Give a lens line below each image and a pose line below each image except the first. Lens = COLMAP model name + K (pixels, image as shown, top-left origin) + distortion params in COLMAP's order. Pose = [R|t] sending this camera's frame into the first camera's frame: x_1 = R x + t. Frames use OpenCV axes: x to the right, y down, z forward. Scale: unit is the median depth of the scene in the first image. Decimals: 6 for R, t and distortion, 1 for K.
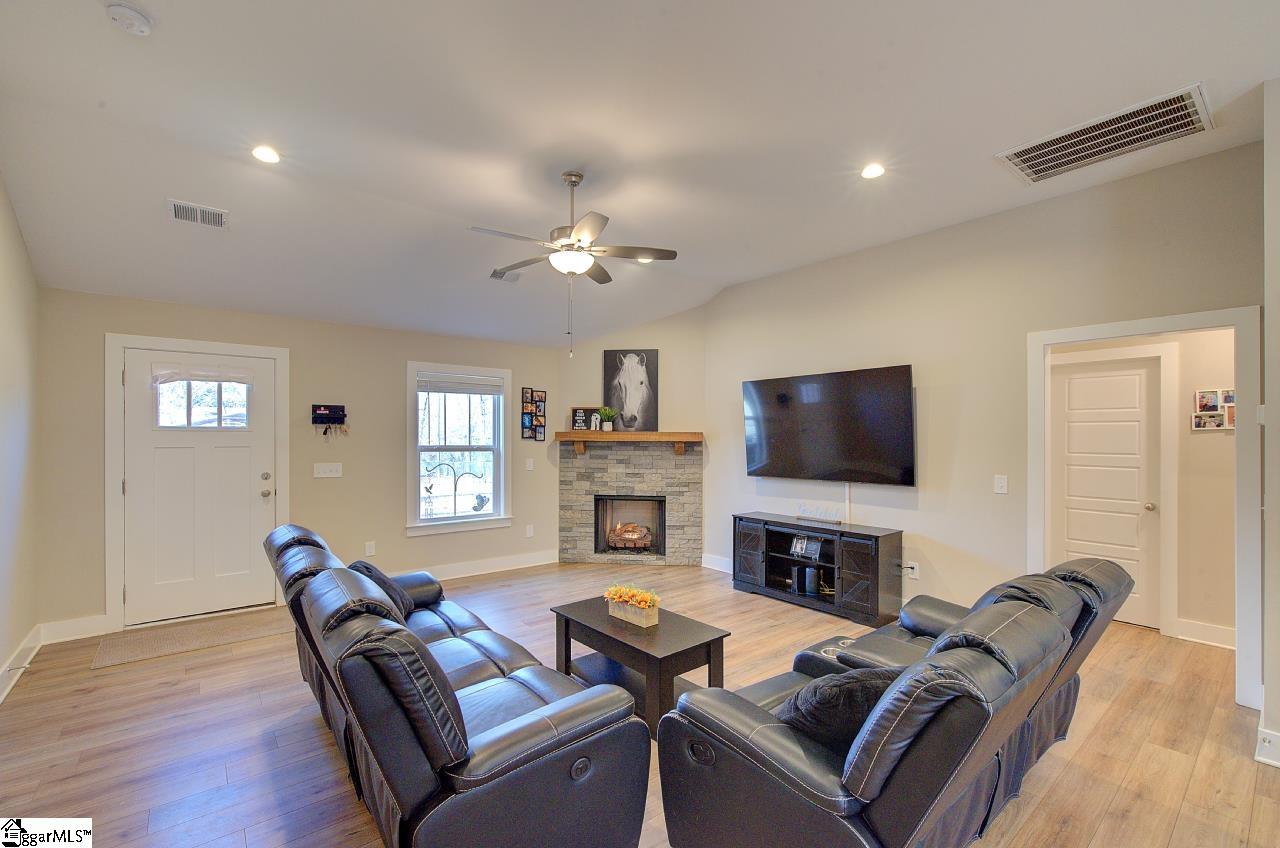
lens RADIAL K [[546.7, 0, 636.9], [0, 546.7, 437.3], [0, 0, 1]] dist [0.004331, 0.001804]
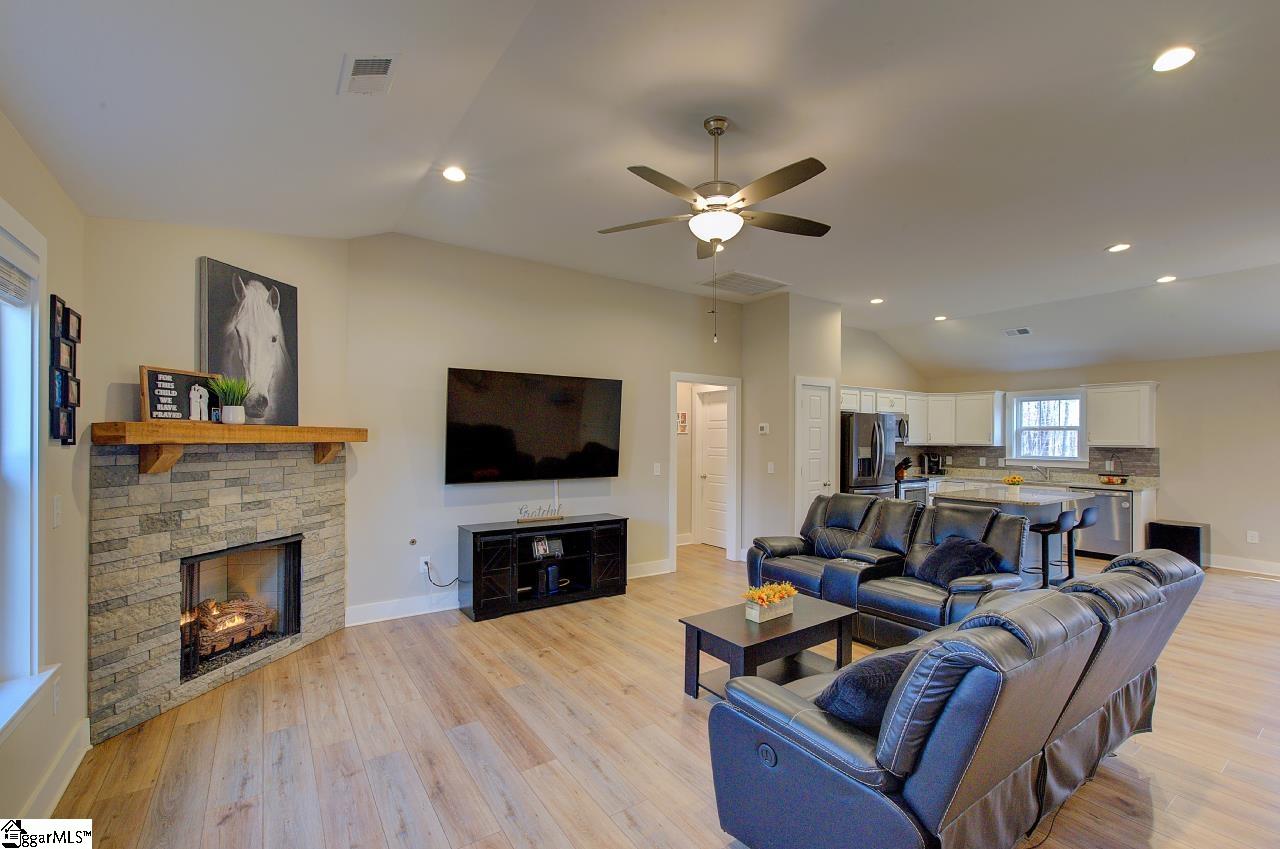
lens RADIAL K [[546.7, 0, 647.1], [0, 546.7, 434.6], [0, 0, 1]] dist [0.004331, 0.001804]
pose [[0.082096, 0.002487, 0.996621, -0.545276], [-0.008040, 0.999966, -0.001833, -0.003438], [-0.996592, -0.007862, 0.082113, 0.598103]]
